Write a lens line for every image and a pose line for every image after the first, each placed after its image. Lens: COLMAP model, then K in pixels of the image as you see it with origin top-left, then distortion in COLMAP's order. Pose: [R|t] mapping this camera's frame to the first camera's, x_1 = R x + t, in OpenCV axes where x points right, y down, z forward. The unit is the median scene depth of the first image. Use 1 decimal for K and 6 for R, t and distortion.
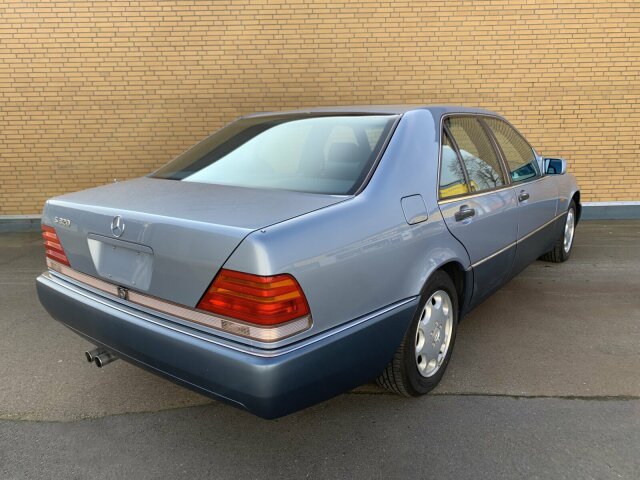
lens RADIAL K [[494.1, 0, 322.0], [0, 494.1, 238.9], [0, 0, 1]] dist [-0.004955, 0.014924]
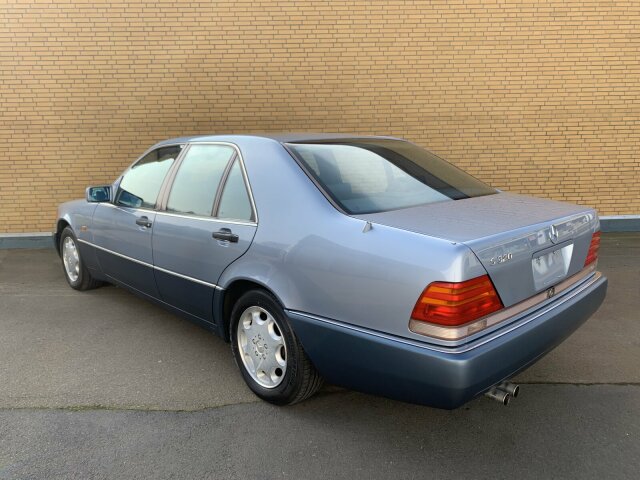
lens RADIAL K [[493.0, 0, 320.0], [0, 493.0, 236.2], [0, 0, 1]] dist [0.002898, 0.001050]
pose [[0.999604, -0.007670, 0.027079, -0.086194], [0.008704, 0.999230, -0.038253, 0.005234], [-0.026765, 0.038473, 0.998901, -0.054046]]
